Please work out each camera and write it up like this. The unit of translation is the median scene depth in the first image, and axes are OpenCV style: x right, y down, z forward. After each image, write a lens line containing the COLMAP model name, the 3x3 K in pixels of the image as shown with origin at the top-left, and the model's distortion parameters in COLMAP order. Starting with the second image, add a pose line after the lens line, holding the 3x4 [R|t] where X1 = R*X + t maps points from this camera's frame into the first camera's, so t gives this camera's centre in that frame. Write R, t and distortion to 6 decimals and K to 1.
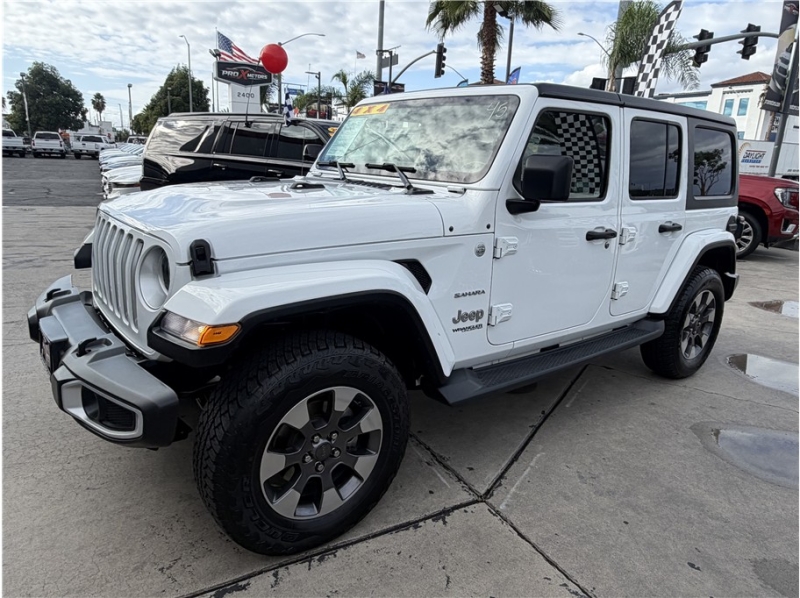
lens RADIAL K [[536.7, 0, 392.0], [0, 536.7, 296.9], [0, 0, 1]] dist [-0.004897, 0.006904]
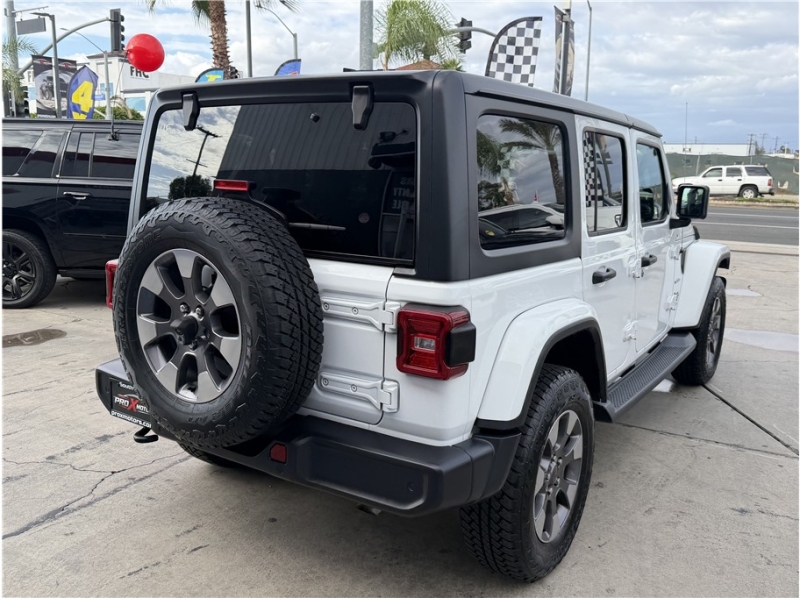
lens RADIAL K [[691.0, 0, 394.2], [0, 691.0, 293.3], [0, 0, 1]] dist [0.034865, -0.054628]
pose [[0.852826, -0.126808, 0.506564, -1.351768], [0.152654, 0.988233, -0.009617, -0.133131], [-0.499383, 0.085531, 0.862149, 0.046101]]
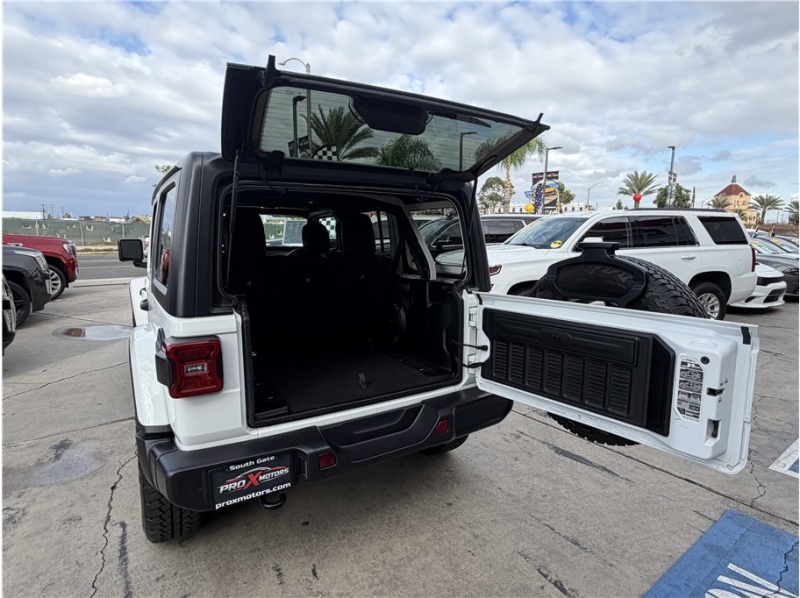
lens RADIAL K [[436.9, 0, 399.9], [0, 436.9, 295.6], [0, 0, 1]] dist [-0.000695, 0.000034]
pose [[-0.123683, -0.192323, 0.973506, -1.800302], [0.242618, 0.945404, 0.217595, -0.393501], [-0.962205, 0.263103, -0.070270, 0.988804]]
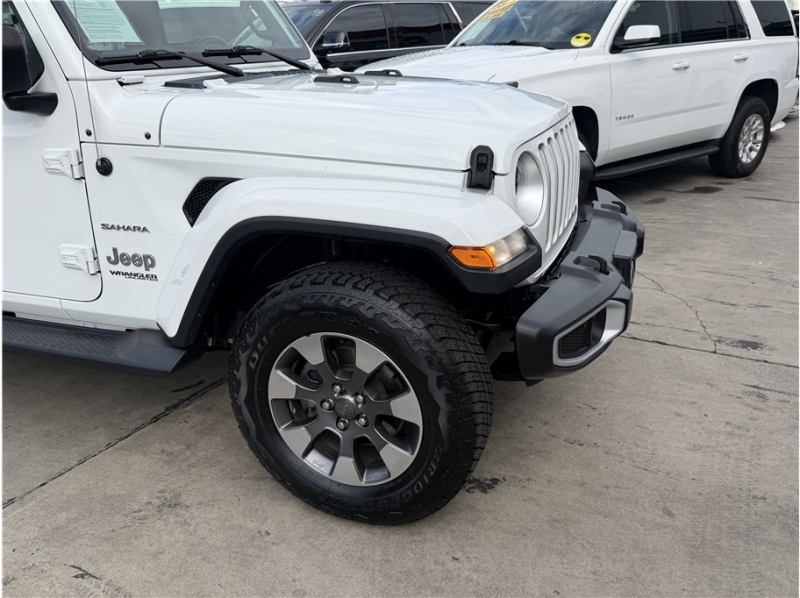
lens RADIAL K [[680.5, 0, 399.9], [0, 680.5, 307.1], [0, 0, 1]] dist [0.054558, -0.077333]
pose [[-0.507331, -0.352190, 0.786497, -1.176032], [0.211559, 0.833840, 0.509857, -0.444524], [-0.835379, 0.425057, -0.348524, 1.499331]]
